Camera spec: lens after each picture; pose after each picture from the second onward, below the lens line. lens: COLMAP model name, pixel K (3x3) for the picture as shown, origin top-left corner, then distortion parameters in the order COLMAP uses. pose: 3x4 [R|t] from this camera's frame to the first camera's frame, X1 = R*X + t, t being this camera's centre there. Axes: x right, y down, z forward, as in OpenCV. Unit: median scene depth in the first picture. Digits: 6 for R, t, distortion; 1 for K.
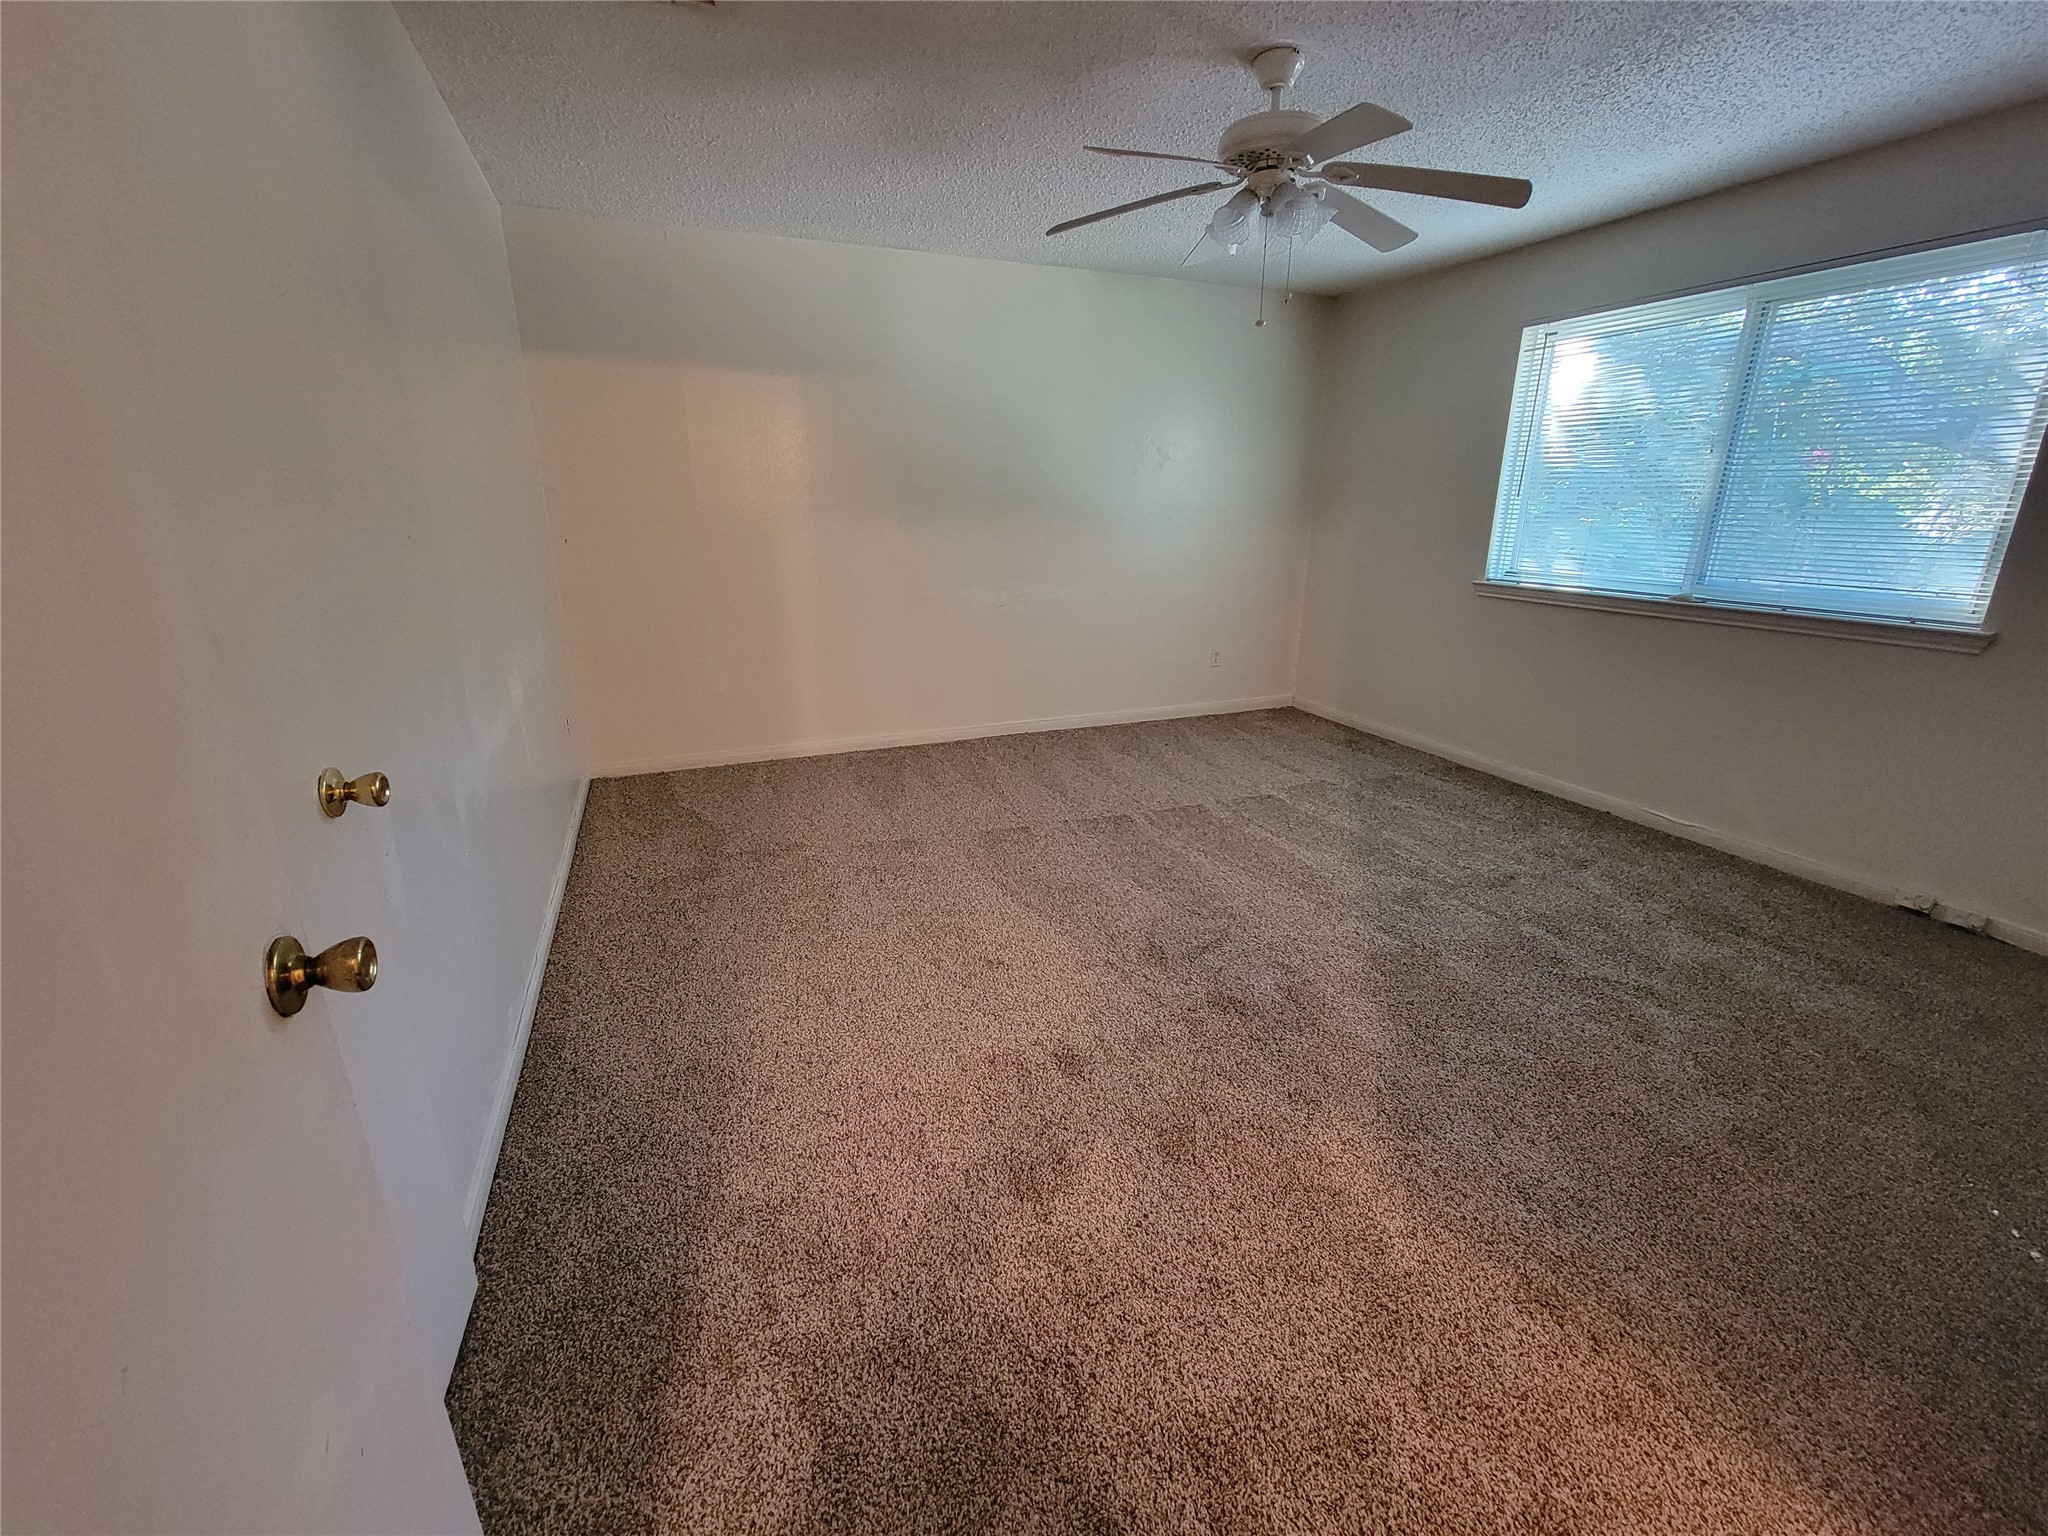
lens RADIAL K [[835.7, 0, 1031.1], [0, 835.7, 764.2], [0, 0, 1]] dist [-0.000720, -0.001827]
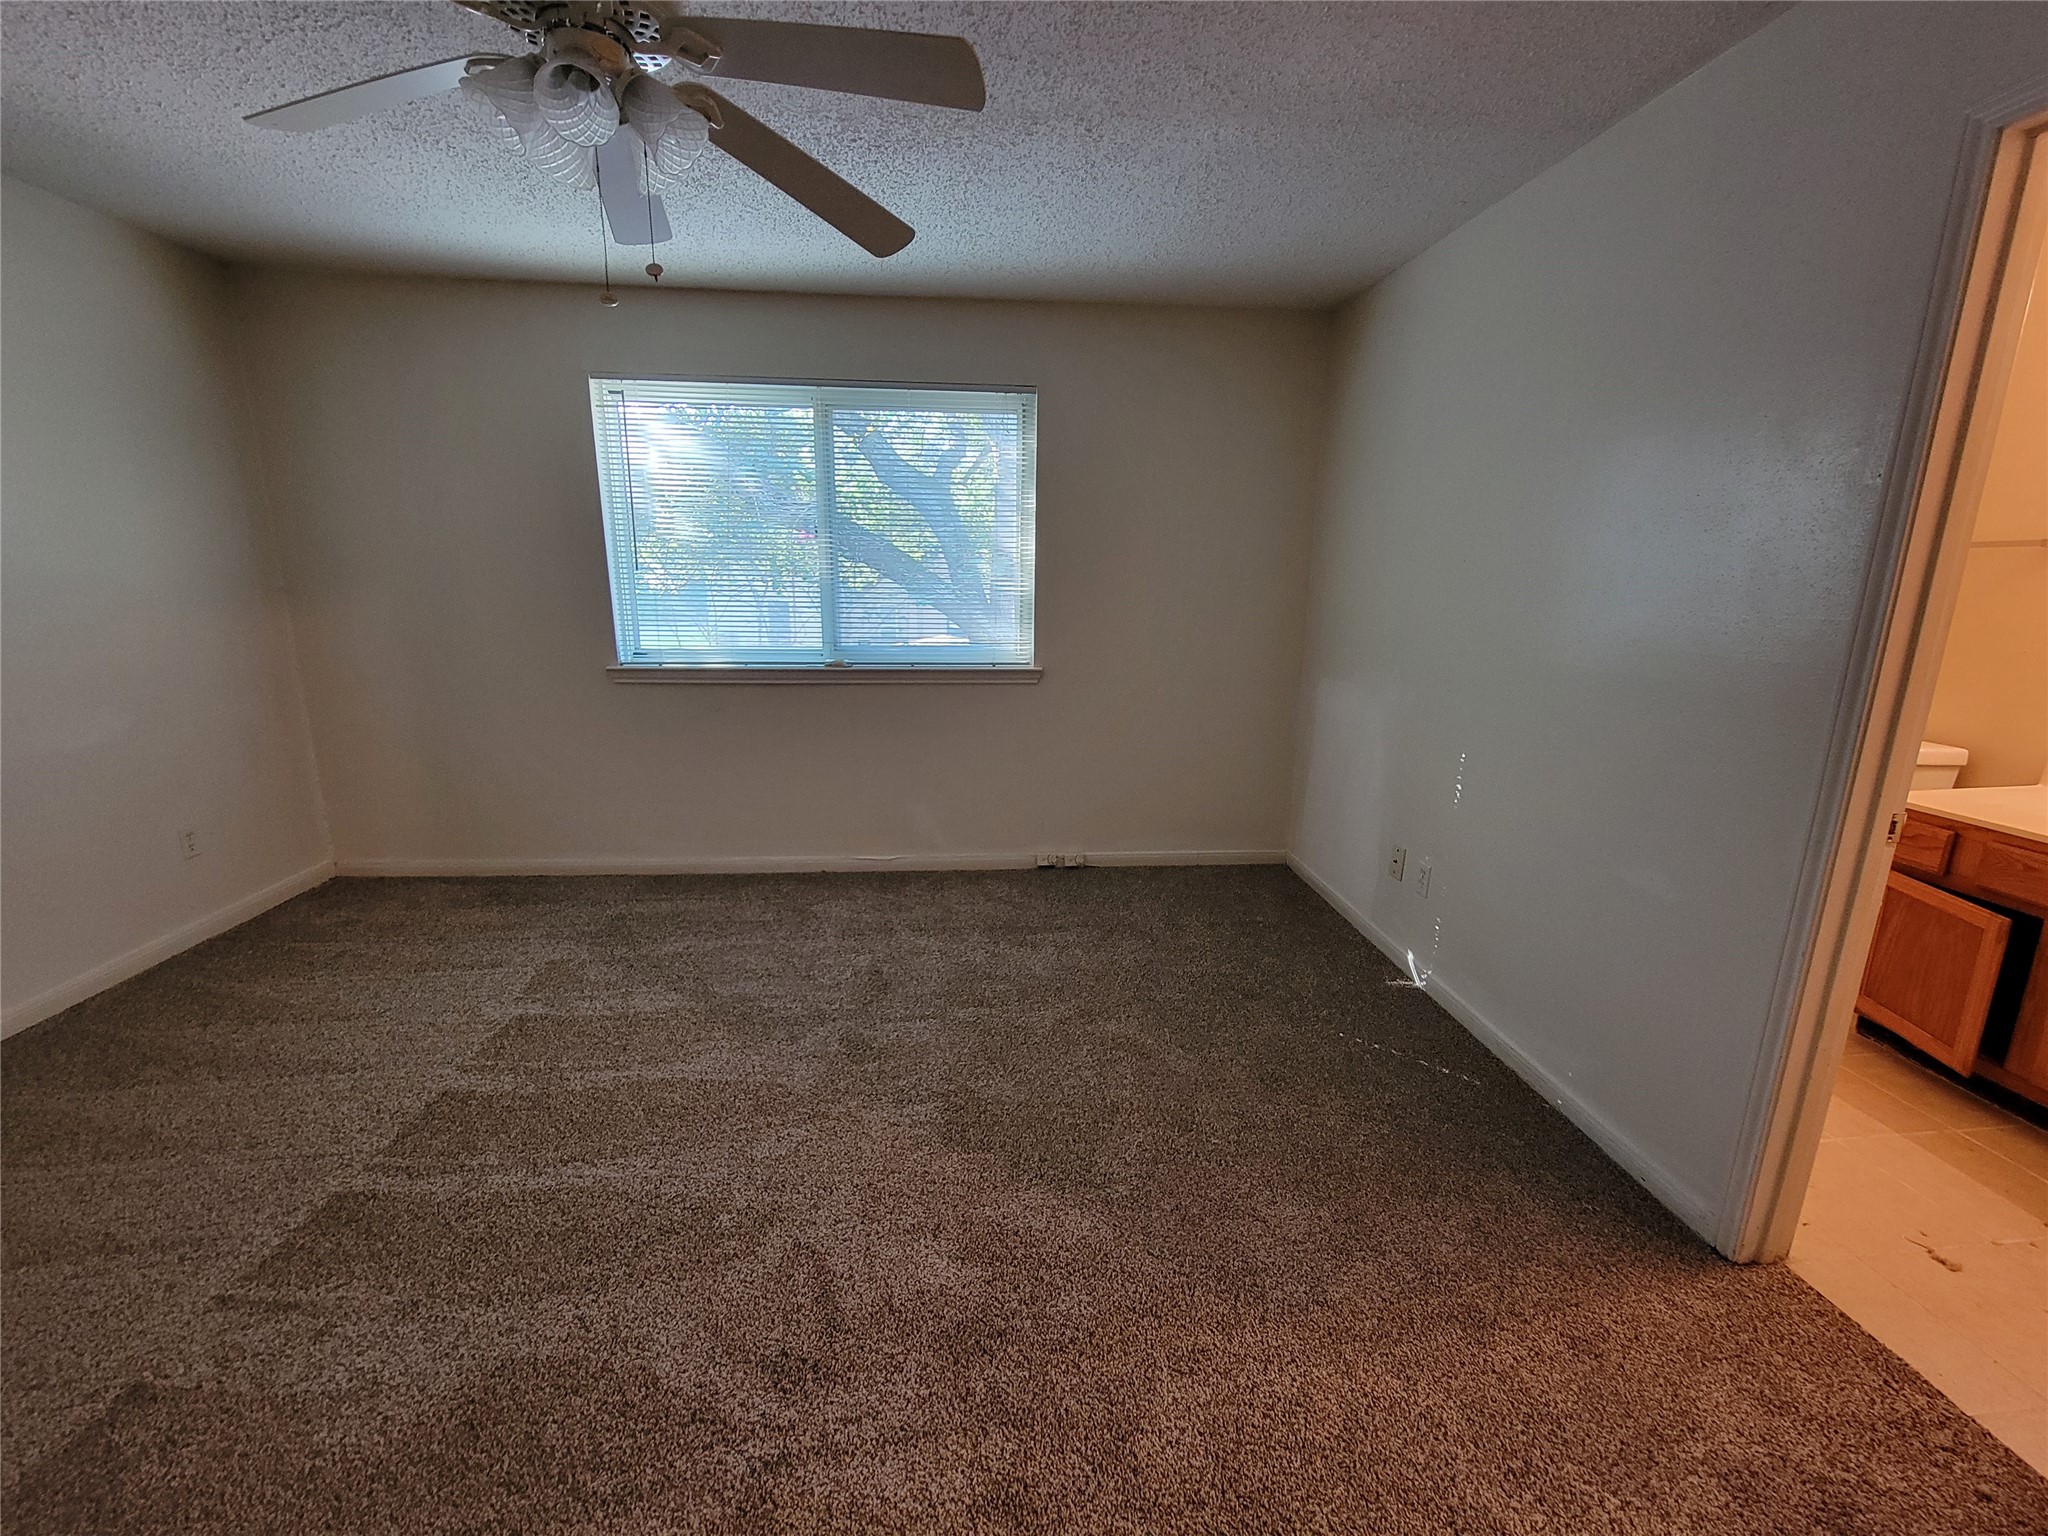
lens RADIAL K [[835.7, 0, 1026.8], [0, 835.7, 767.7], [0, 0, 1]] dist [-0.000720, -0.001827]
pose [[0.316329, -0.216320, 0.923657, -0.220564], [0.273636, 0.953076, 0.129496, -0.182420], [-0.908328, 0.211783, 0.360679, 0.520700]]
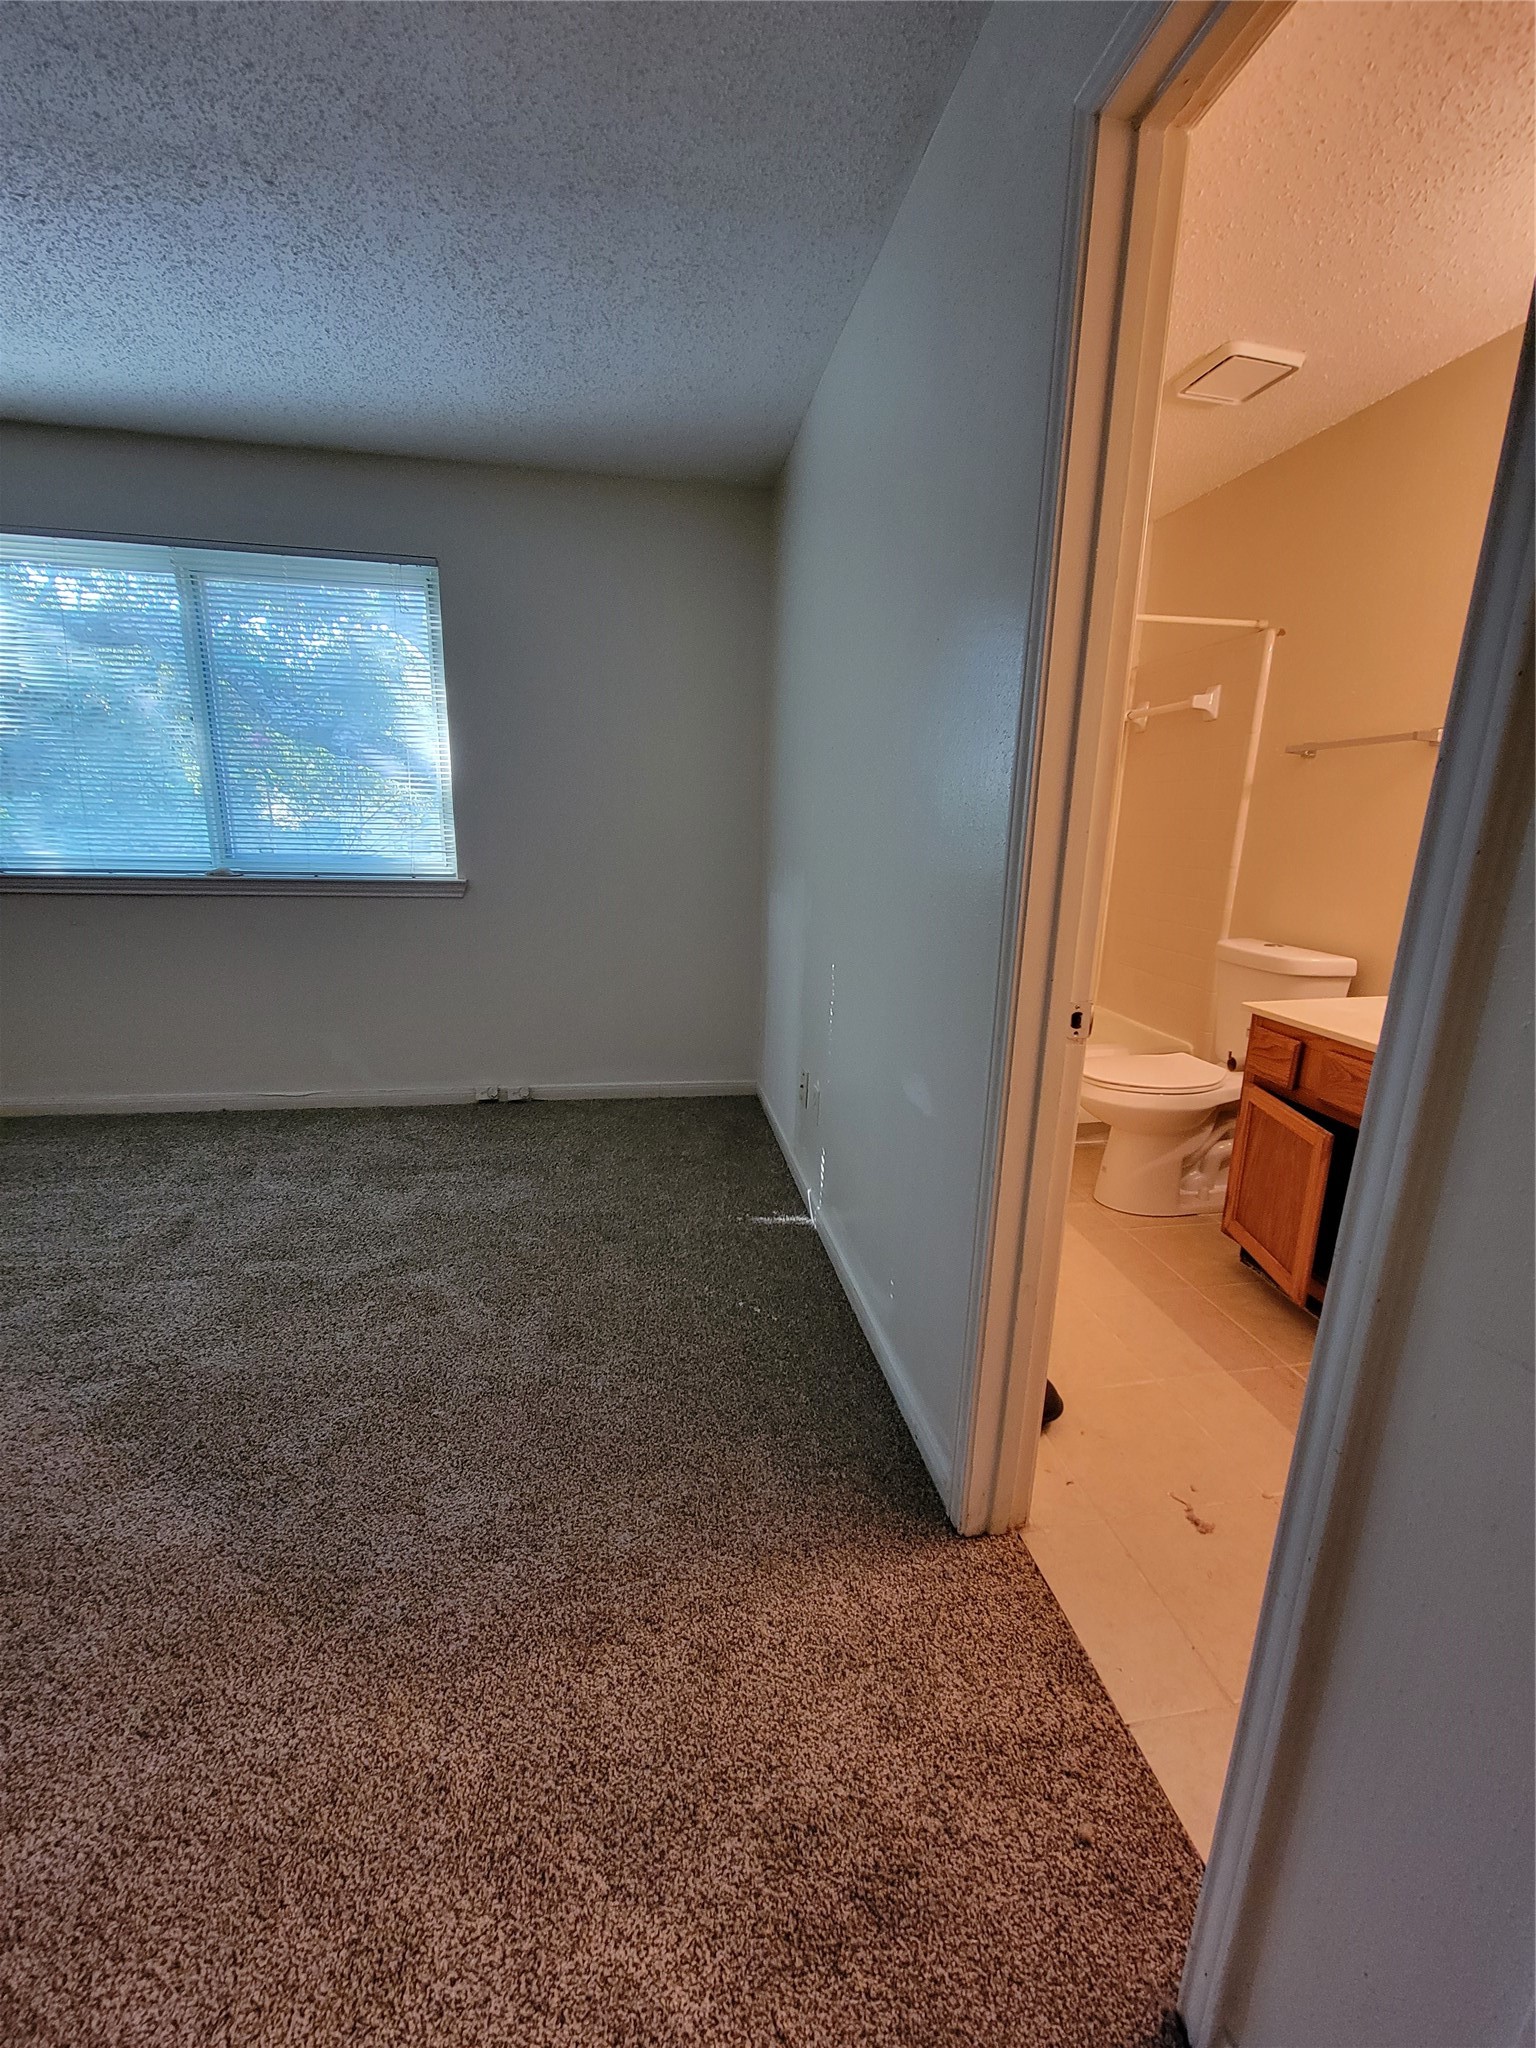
lens RADIAL K [[835.7, 0, 766.0], [0, 835.7, 1023.8], [0, 0, 1]] dist [-0.000720, -0.001827]
pose [[0.235077, -0.231162, 0.944089, -0.013293], [0.266040, 0.949518, 0.166248, -0.036043], [-0.934859, 0.212084, 0.284708, 0.233565]]
